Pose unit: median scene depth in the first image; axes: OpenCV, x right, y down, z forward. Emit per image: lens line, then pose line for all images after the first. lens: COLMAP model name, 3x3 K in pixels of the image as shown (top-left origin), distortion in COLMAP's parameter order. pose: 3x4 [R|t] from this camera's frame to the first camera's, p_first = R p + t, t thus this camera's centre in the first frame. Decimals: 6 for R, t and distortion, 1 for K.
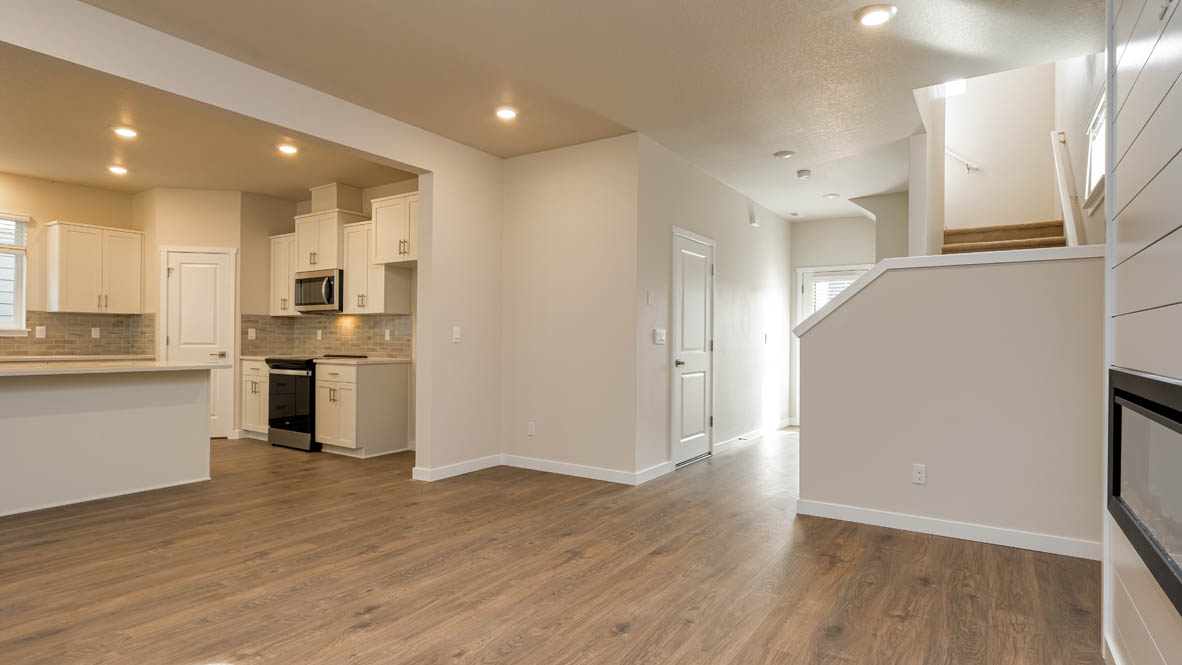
lens RADIAL K [[611.5, 0, 590.1], [0, 611.5, 338.1], [0, 0, 1]] dist [-0.000191, 0.000119]
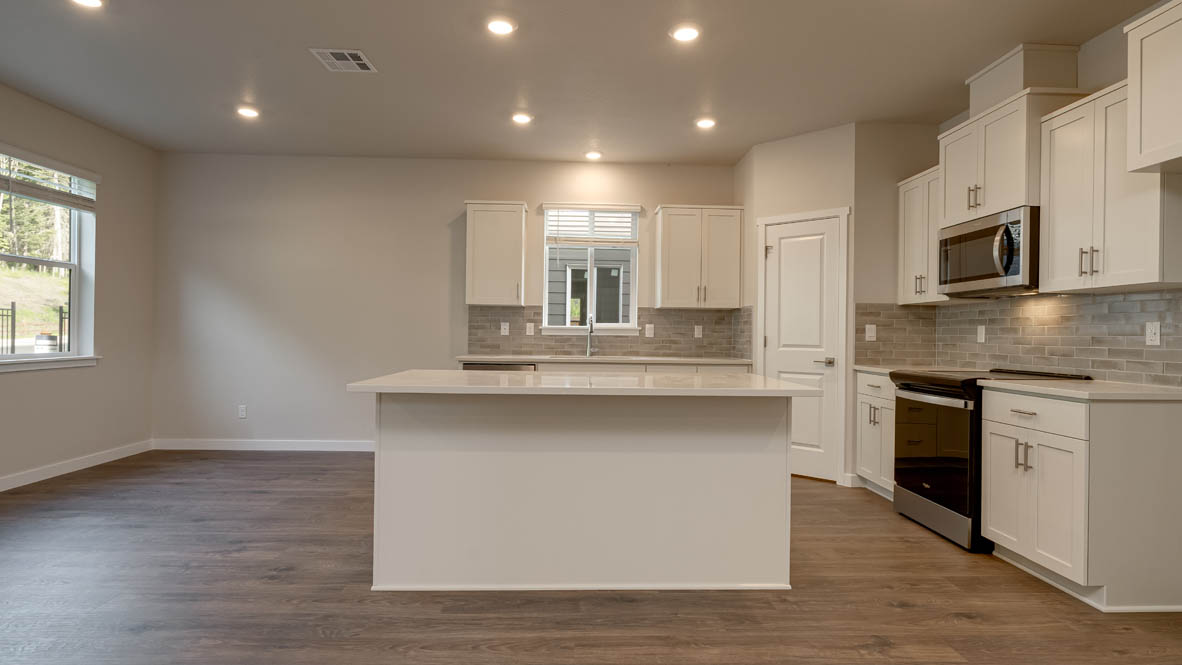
lens RADIAL K [[607.2, 0, 591.0], [0, 607.2, 332.5], [0, 0, 1]] dist [-0.007378, 0.002540]
pose [[0.579044, -0.001724, -0.815295, -0.206795], [-0.006279, 0.999959, -0.006574, -0.000645], [0.815272, 0.008926, 0.579009, 0.399344]]
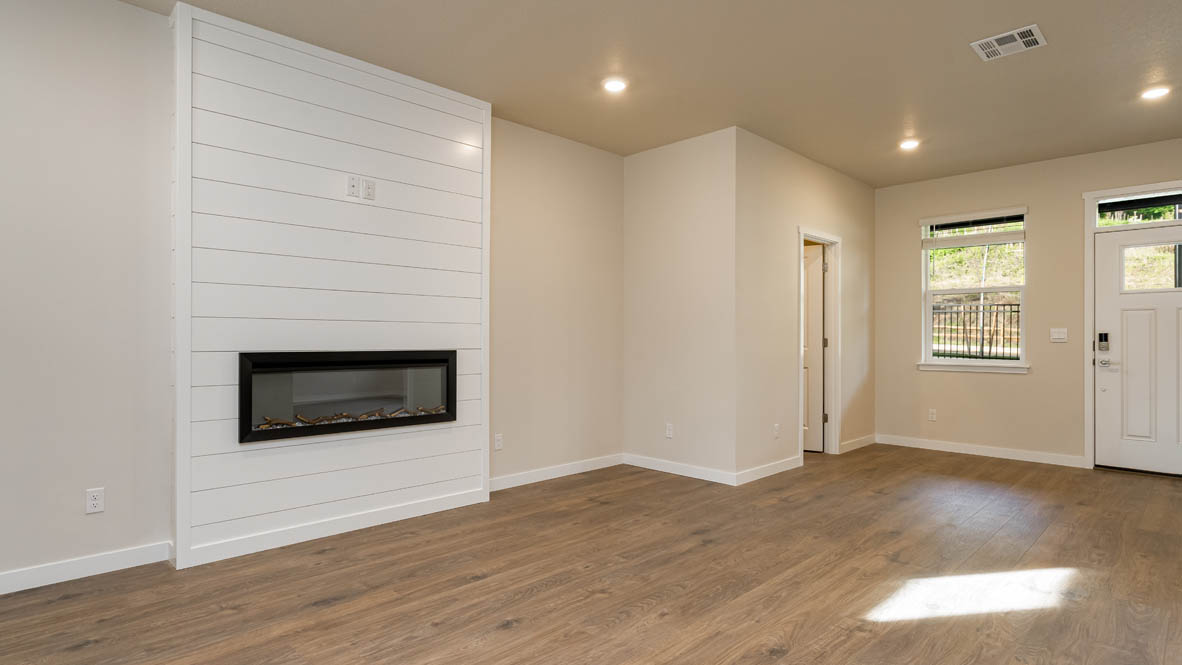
lens RADIAL K [[618.8, 0, 590.2], [0, 618.8, 330.5], [0, 0, 1]] dist [-0.001599, 0.001029]
pose [[-0.978553, -0.008229, 0.205830, -0.107960], [-0.010899, 0.999871, -0.011839, 0.000942], [-0.205706, -0.013828, -0.978516, 0.744558]]
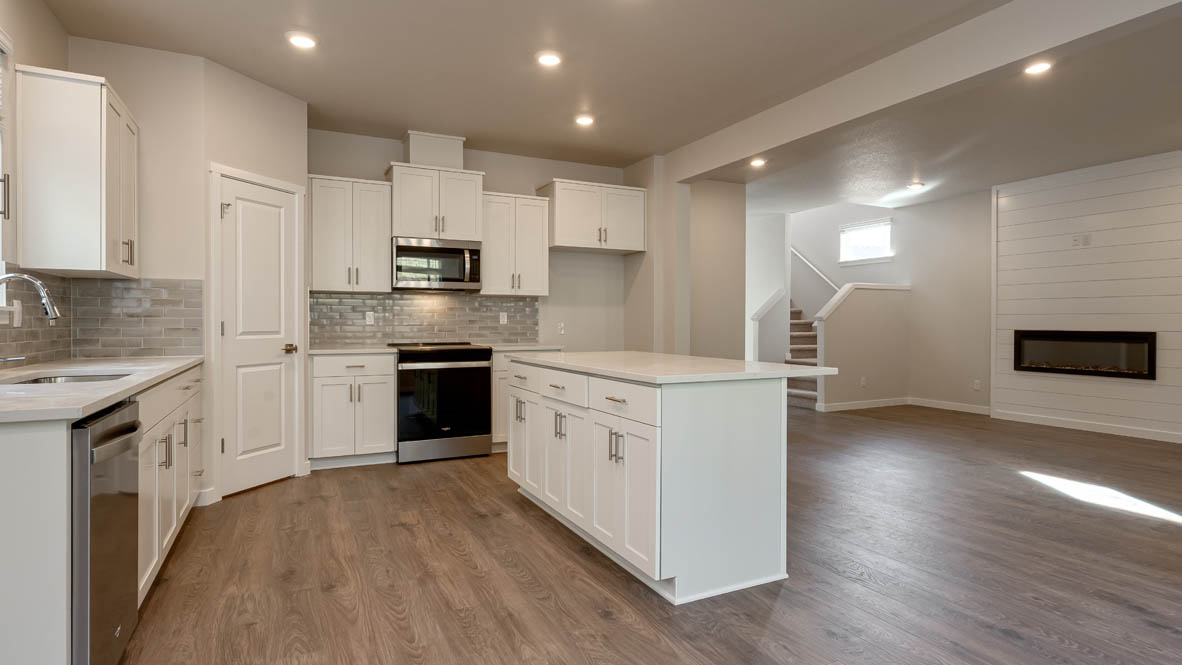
lens RADIAL K [[615.8, 0, 591.4], [0, 615.8, 313.5], [0, 0, 1]] dist [-0.001165, 0.000212]
pose [[0.502519, 0.004577, 0.864554, -1.064927], [-0.000701, 0.999988, -0.004887, -0.007949], [-0.864566, 0.001850, 0.502516, 0.421552]]
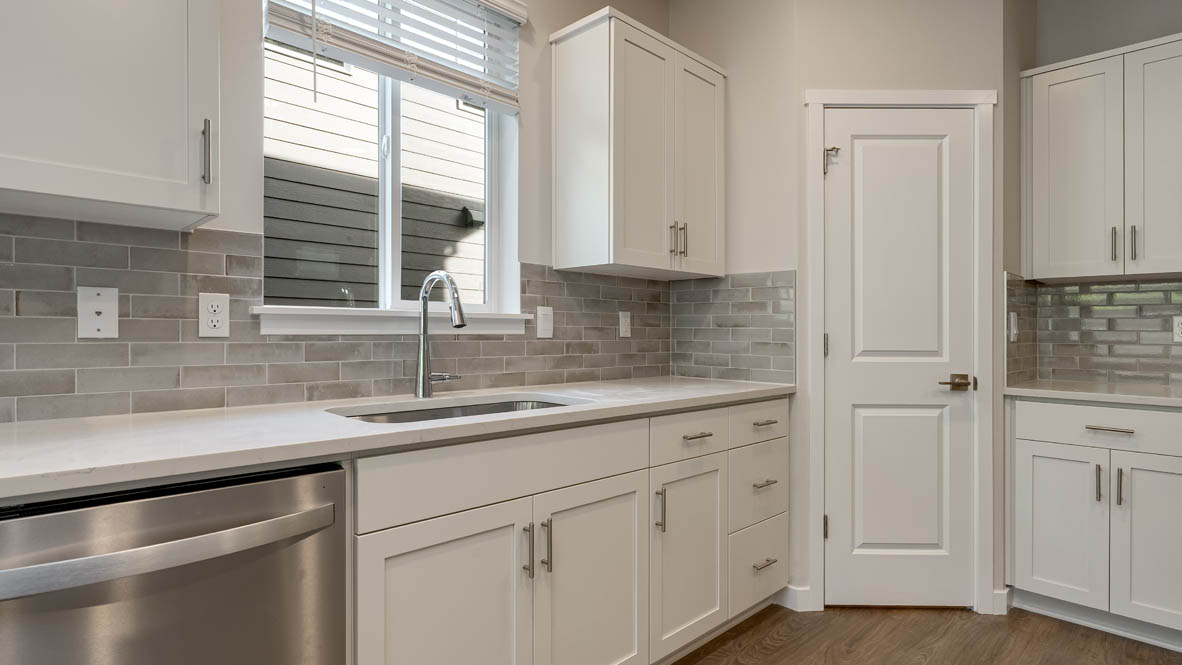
lens RADIAL K [[607.2, 0, 591.0], [0, 607.2, 332.5], [0, 0, 1]] dist [-0.007378, 0.002540]
pose [[0.977028, 0.000516, -0.213109, -0.785186], [0.000183, 0.999995, 0.003263, -0.004651], [0.213109, -0.003228, 0.977023, 0.635037]]
